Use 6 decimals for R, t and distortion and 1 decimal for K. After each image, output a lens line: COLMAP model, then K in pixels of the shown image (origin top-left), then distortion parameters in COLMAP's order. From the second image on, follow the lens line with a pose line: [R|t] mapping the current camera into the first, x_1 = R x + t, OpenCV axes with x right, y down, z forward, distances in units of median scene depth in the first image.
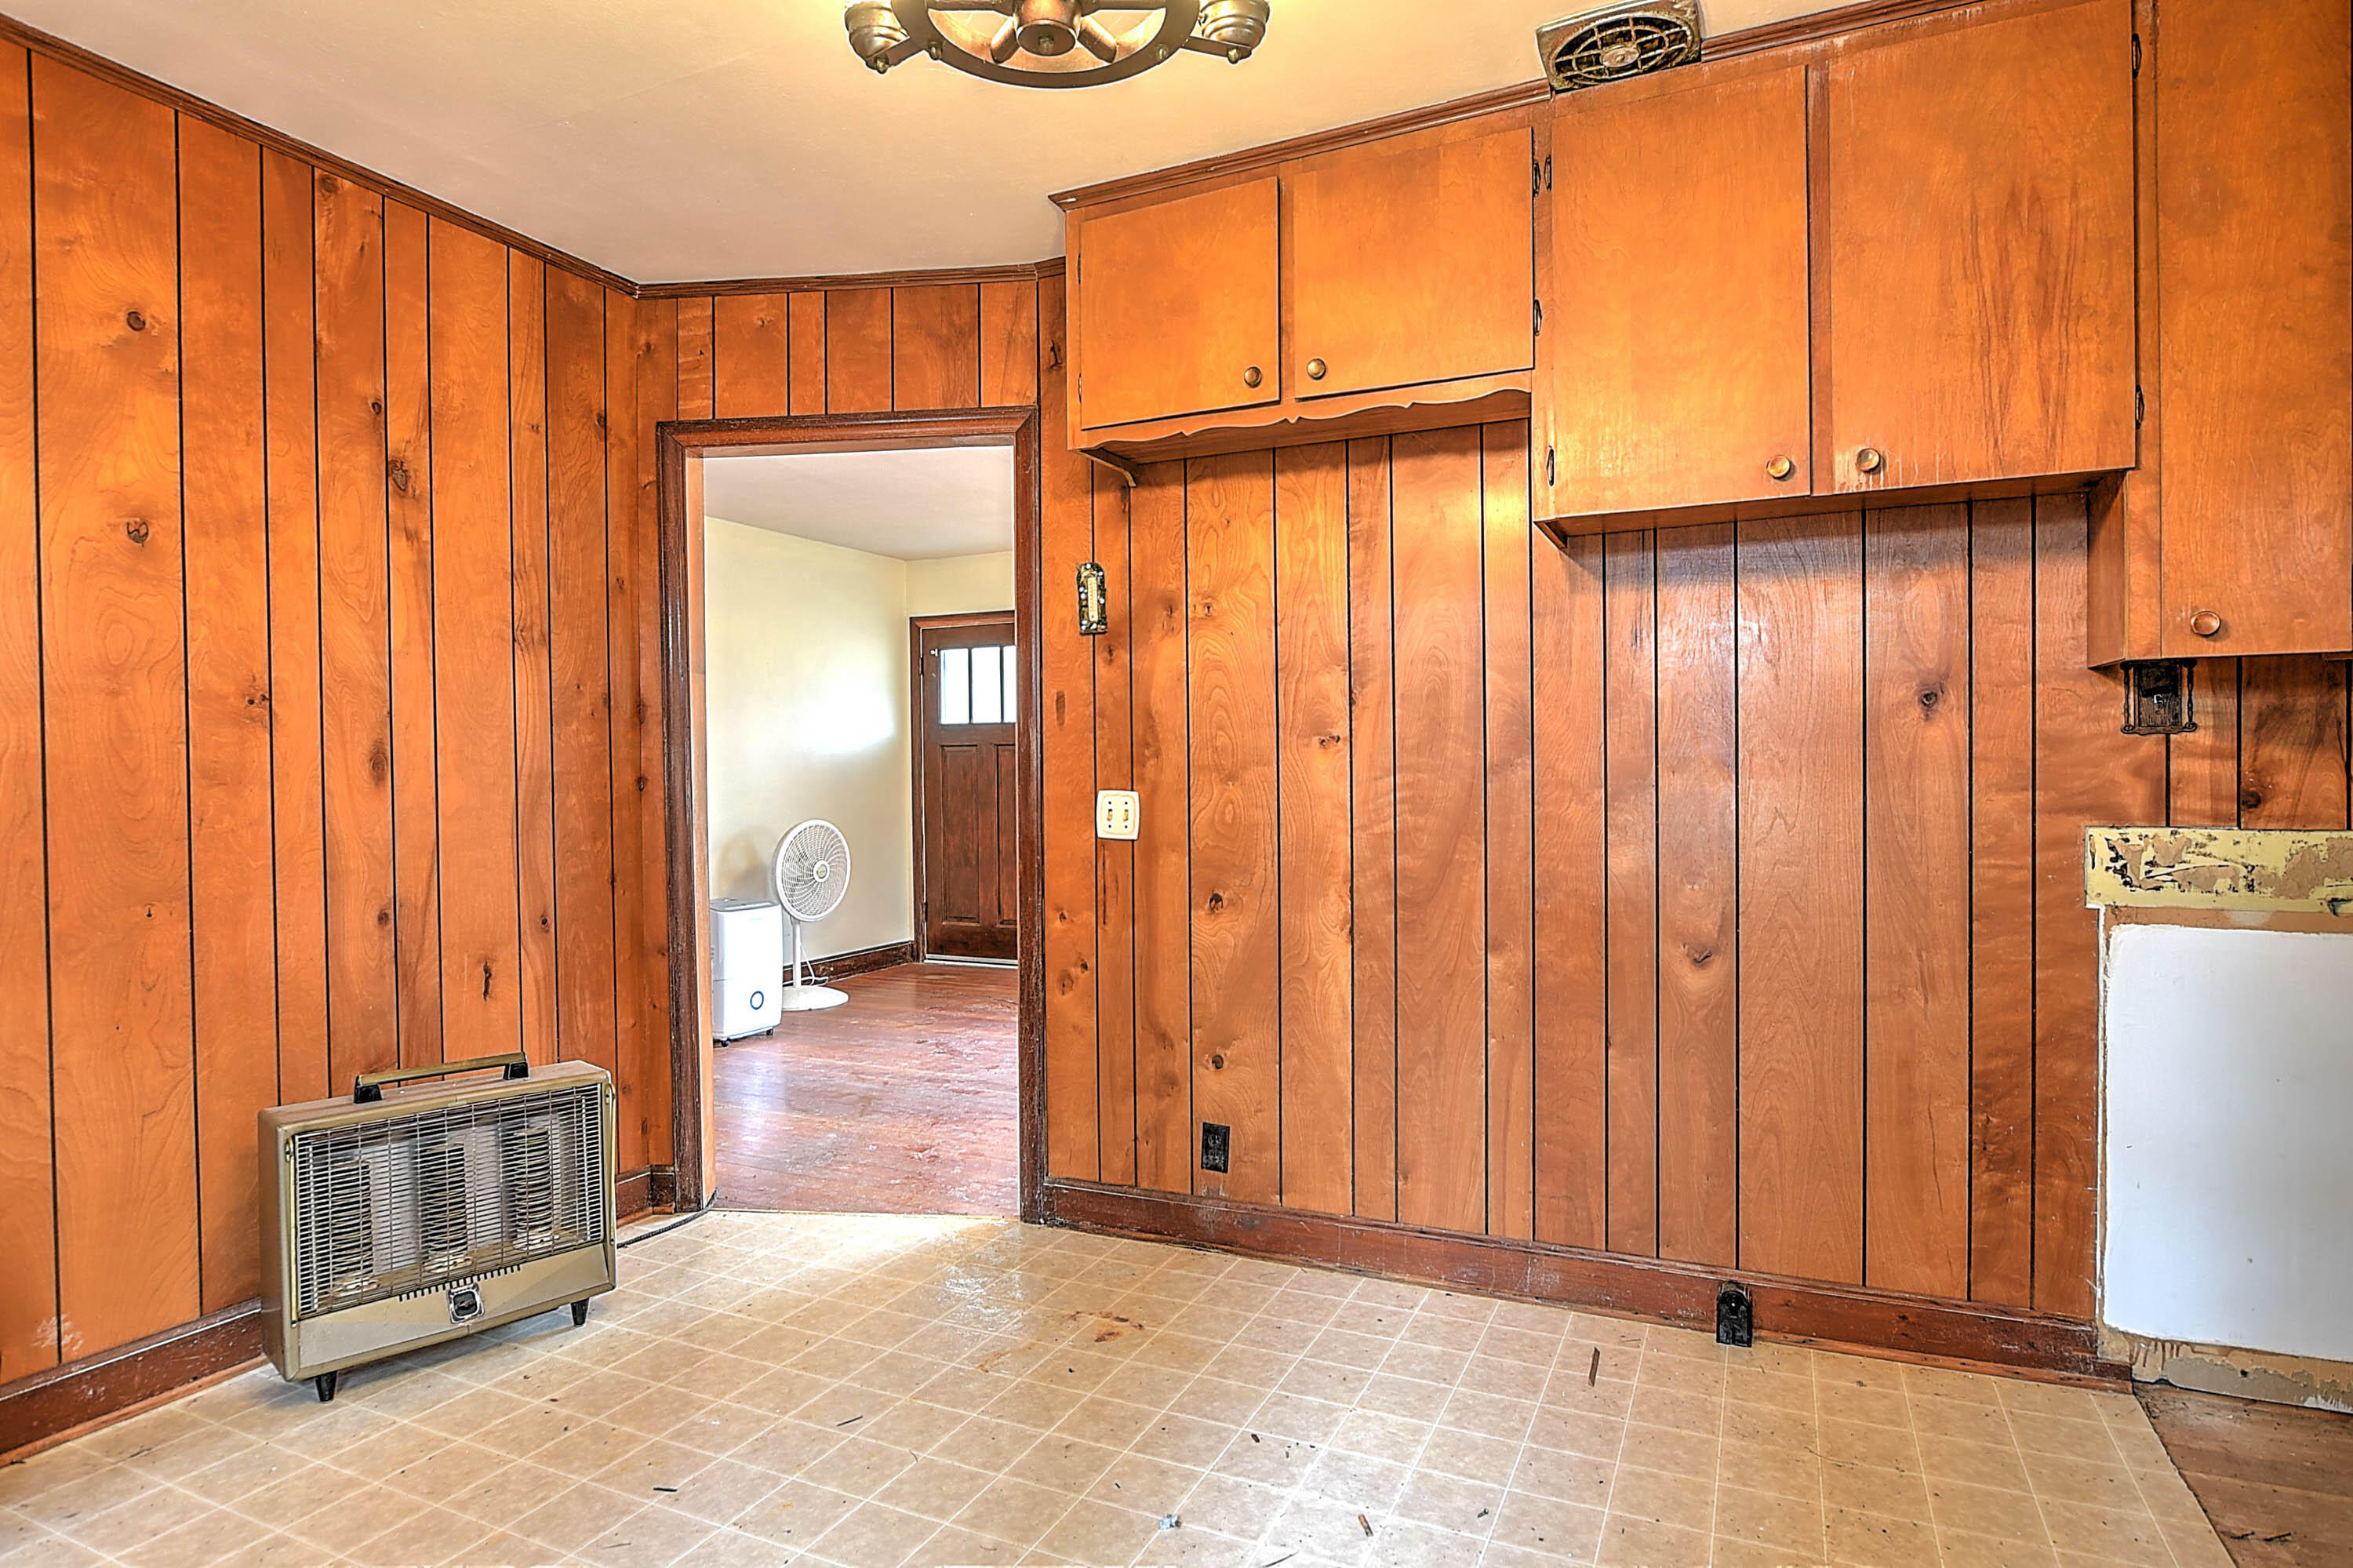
lens RADIAL K [[1292.3, 0, 1168.9], [0, 1292.3, 780.0], [0, 0, 1]] dist [-0.002623, -0.001657]
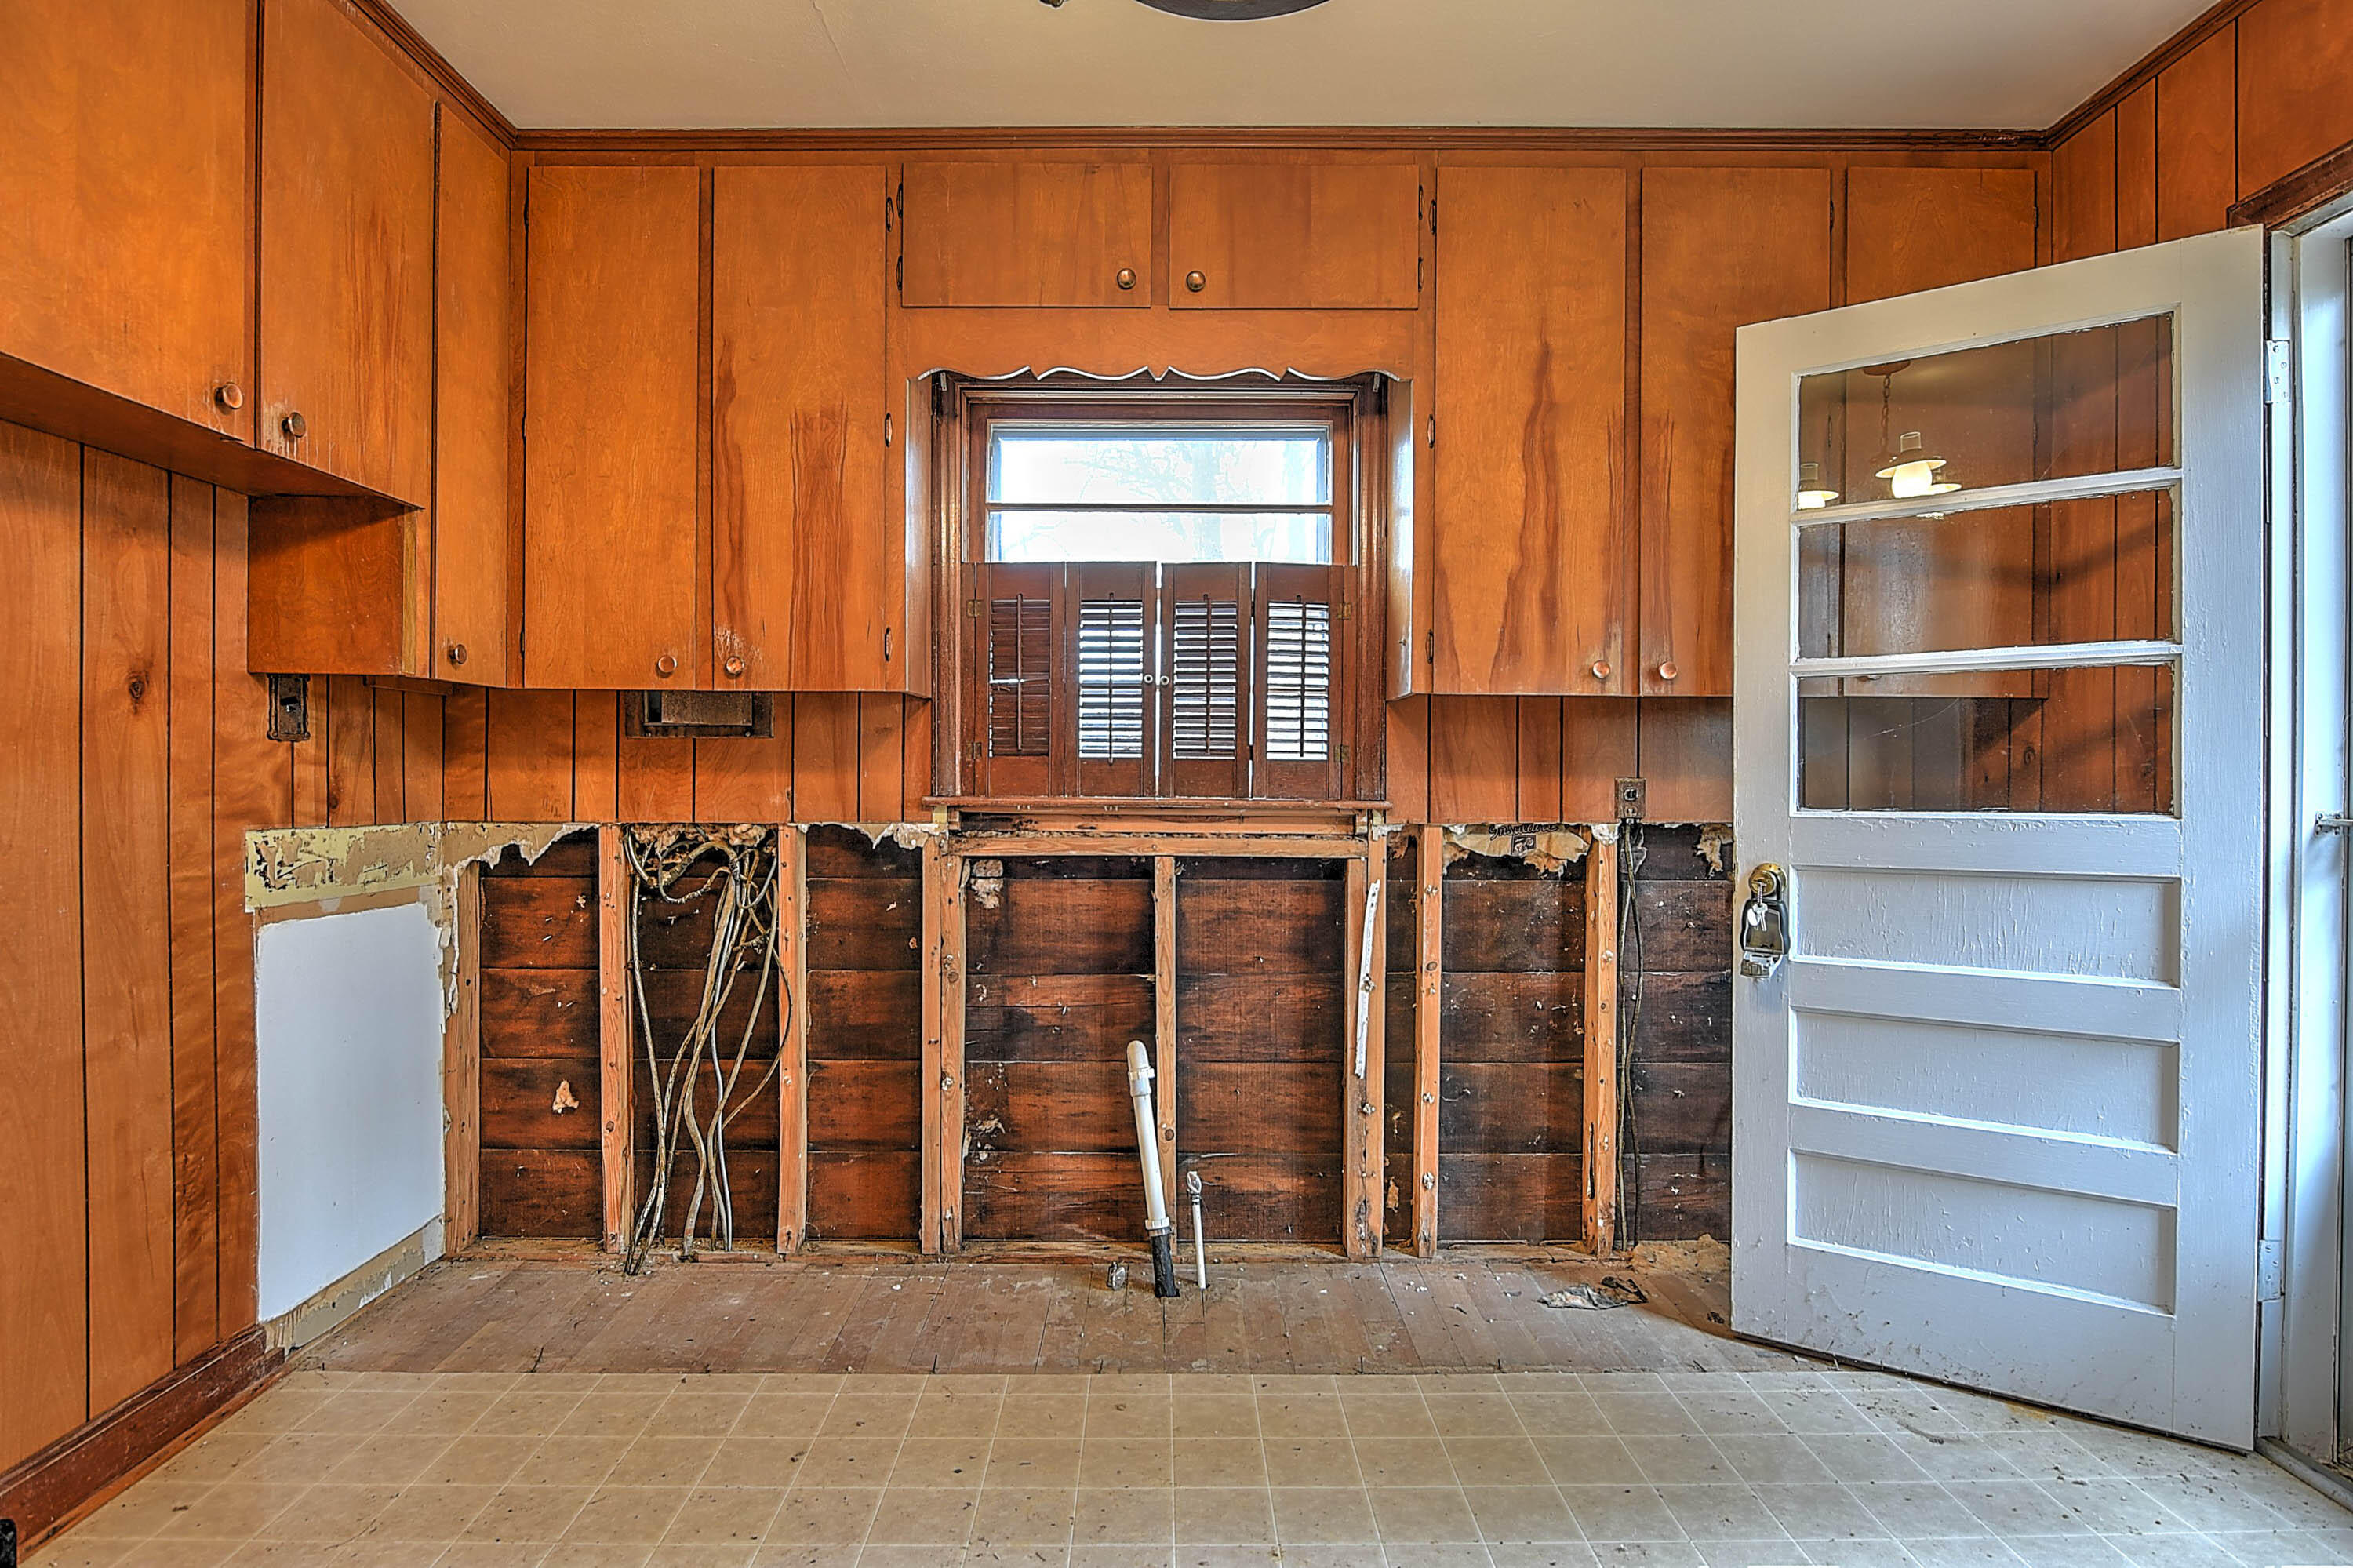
lens RADIAL K [[1292.3, 0, 1166.2], [0, 1292.3, 788.7], [0, 0, 1]] dist [-0.002623, -0.001657]
pose [[-0.429962, 0.001748, 0.902845, -0.494512], [0.008754, 0.999959, 0.002233, 0.007308], [-0.902805, 0.008864, -0.429960, 0.788540]]
